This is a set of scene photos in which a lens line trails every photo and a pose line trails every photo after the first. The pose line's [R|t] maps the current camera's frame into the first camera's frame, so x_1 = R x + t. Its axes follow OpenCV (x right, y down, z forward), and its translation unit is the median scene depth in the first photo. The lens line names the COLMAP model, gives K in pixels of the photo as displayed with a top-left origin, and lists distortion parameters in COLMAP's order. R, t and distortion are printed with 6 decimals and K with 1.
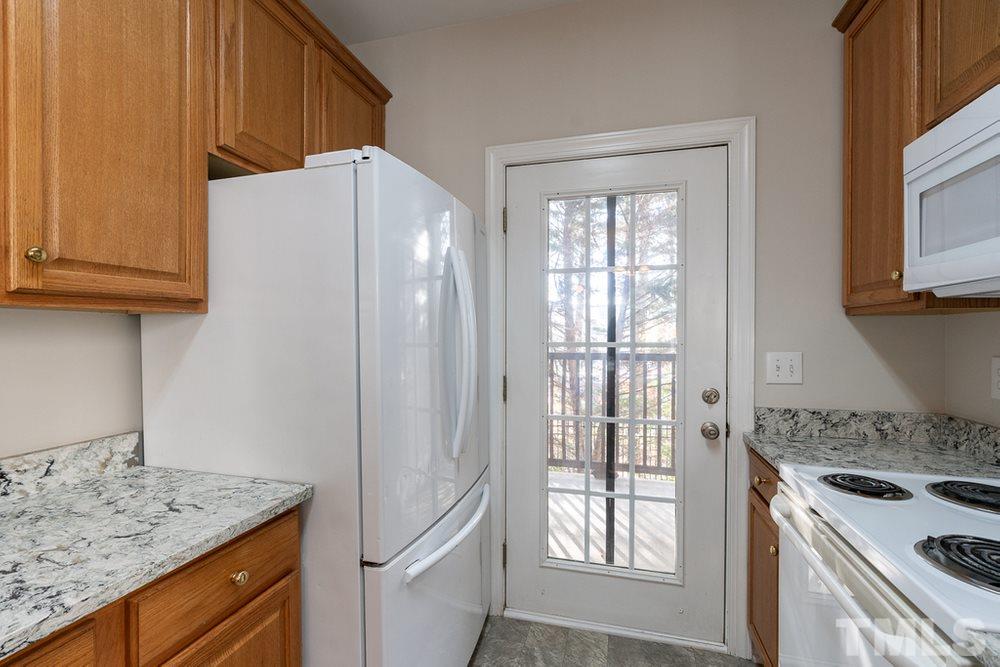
lens RADIAL K [[450.7, 0, 495.1], [0, 450.7, 338.7], [0, 0, 1]] dist [-0.010920, 0.007189]
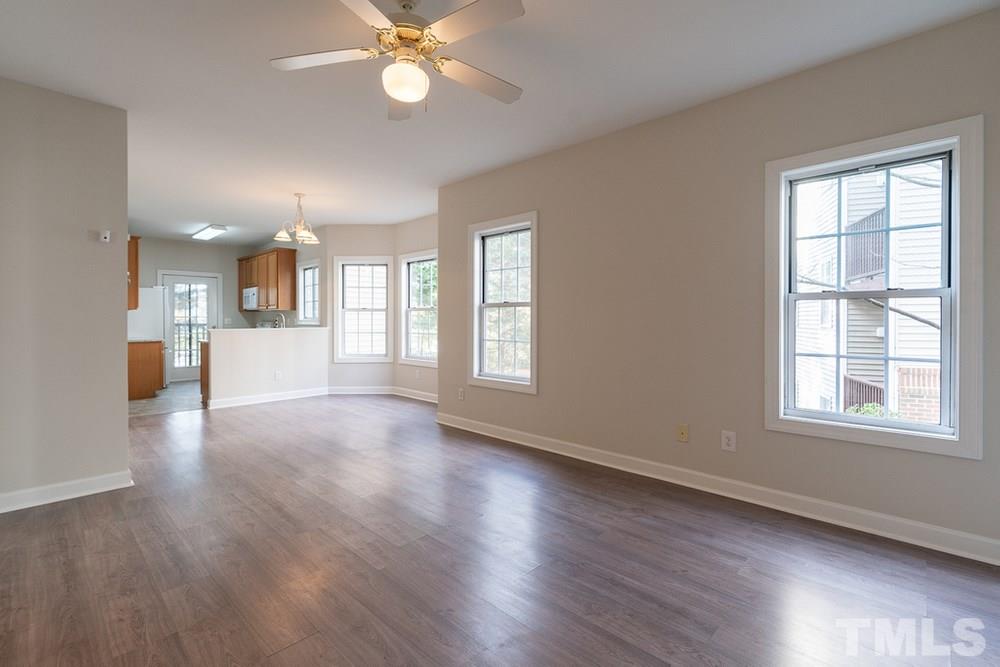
lens RADIAL K [[450.1, 0, 491.7], [0, 450.1, 325.4], [0, 0, 1]] dist [-0.012772, 0.003859]
pose [[0.483101, -0.010770, 0.875498, -2.618574], [0.010145, 0.999926, 0.006702, 0.114206], [-0.875506, 0.005644, 0.483175, -4.493529]]
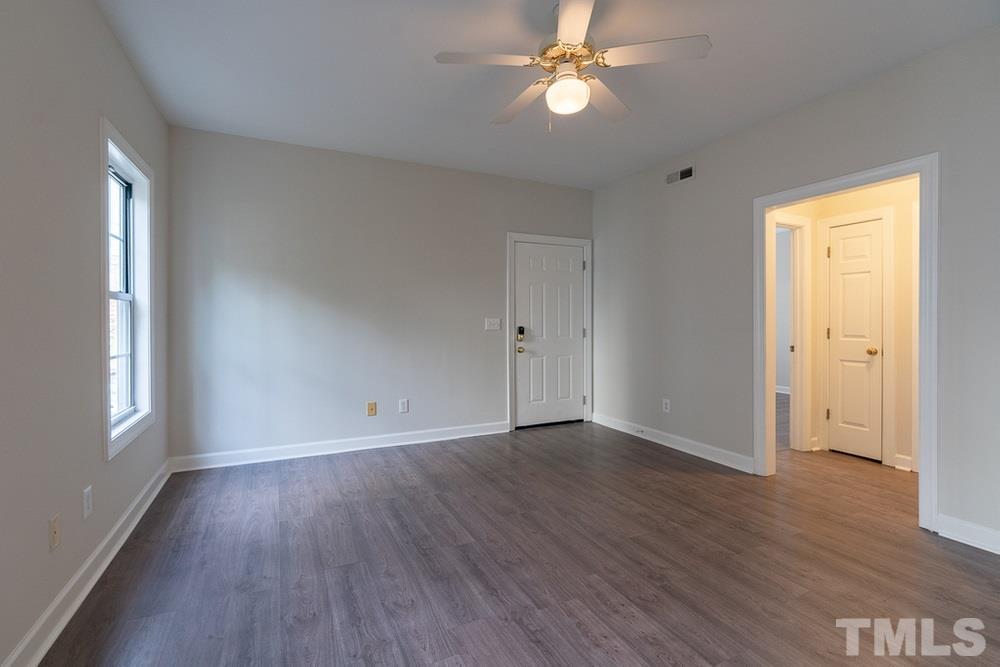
lens RADIAL K [[450.7, 0, 495.0], [0, 450.7, 326.2], [0, 0, 1]] dist [-0.010920, 0.007189]
pose [[-0.747458, 0.007966, -0.664262, -0.633753], [-0.007910, 0.999750, 0.020890, 0.096757], [0.664262, 0.020868, -0.747208, -2.860840]]
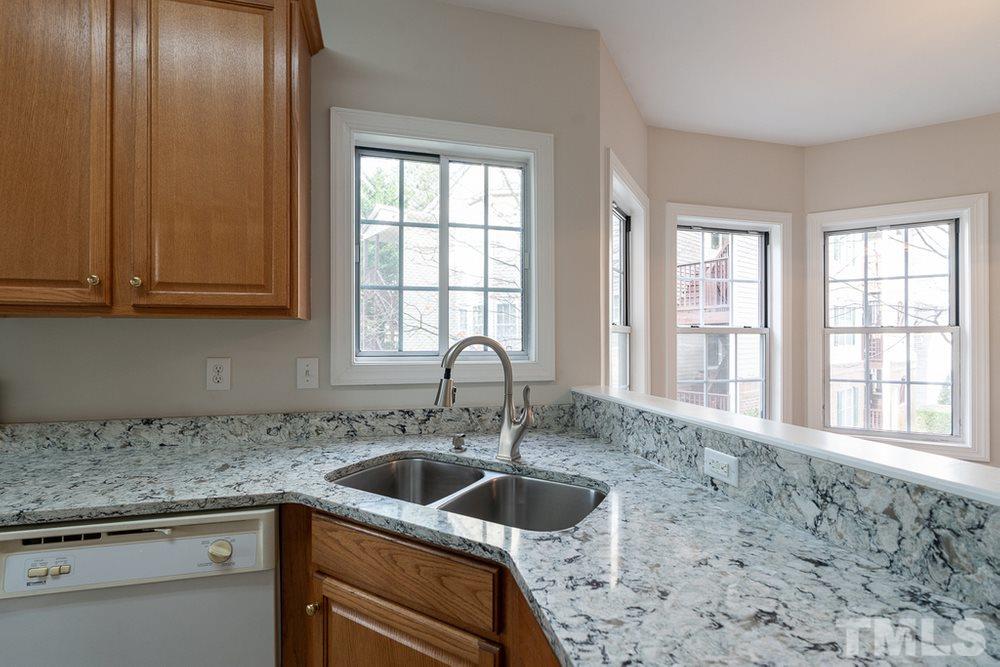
lens RADIAL K [[450.1, 0, 502.0], [0, 450.1, 340.5], [0, 0, 1]] dist [-0.012772, 0.003859]
pose [[-0.503138, 0.001890, 0.864204, -0.543264], [0.010980, 0.999931, 0.004205, 0.009317], [-0.864136, 0.011605, -0.503124, -0.167338]]
